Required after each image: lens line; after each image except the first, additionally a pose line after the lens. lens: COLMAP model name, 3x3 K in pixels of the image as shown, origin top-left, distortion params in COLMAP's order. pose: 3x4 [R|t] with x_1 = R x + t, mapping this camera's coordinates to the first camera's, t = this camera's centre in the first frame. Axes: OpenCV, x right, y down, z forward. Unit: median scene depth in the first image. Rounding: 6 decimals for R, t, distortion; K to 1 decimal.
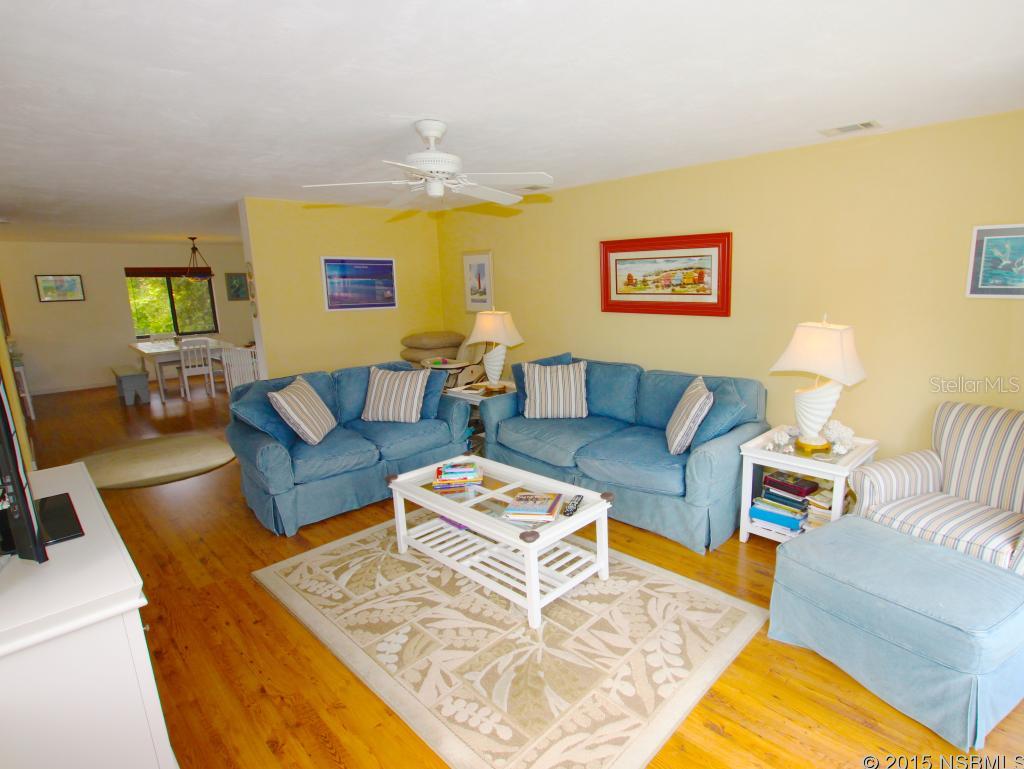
lens RADIAL K [[548.4, 0, 542.5], [0, 548.4, 380.7], [0, 0, 1]] dist [-0.027464, 0.001472]
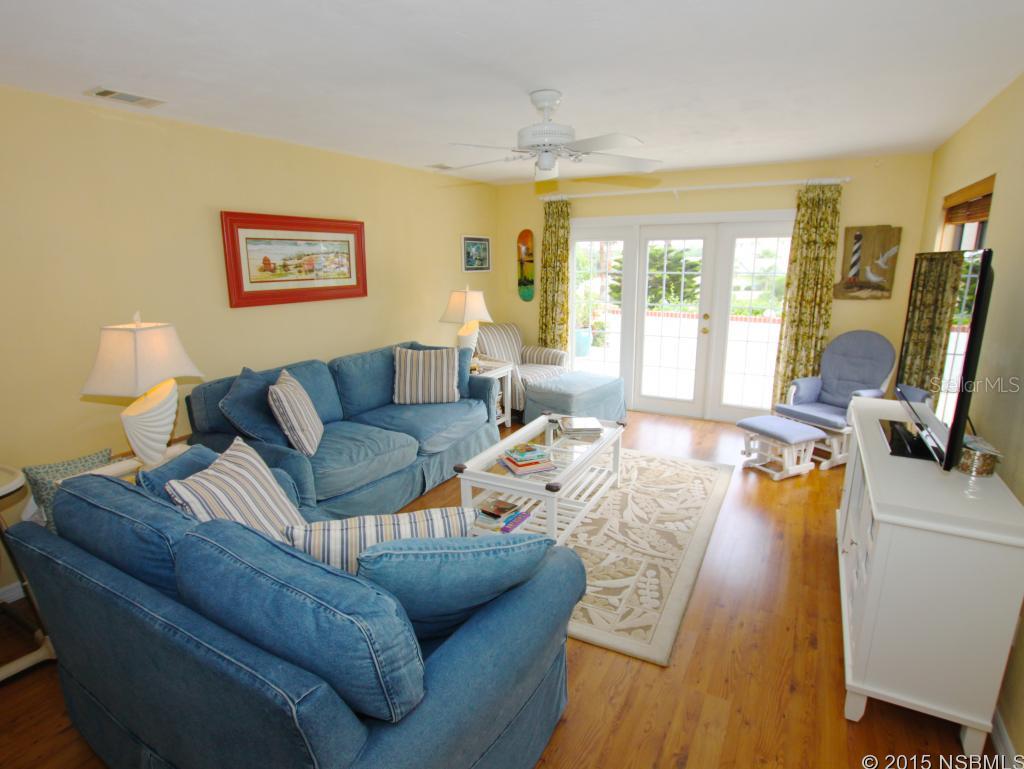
lens RADIAL K [[548.4, 0, 542.5], [0, 548.4, 380.7], [0, 0, 1]] dist [-0.027464, 0.001472]
pose [[-0.316957, -0.187849, 0.929651, -0.803218], [0.182675, 0.949746, 0.254191, -0.159086], [-0.930682, 0.250391, -0.266713, 0.927485]]
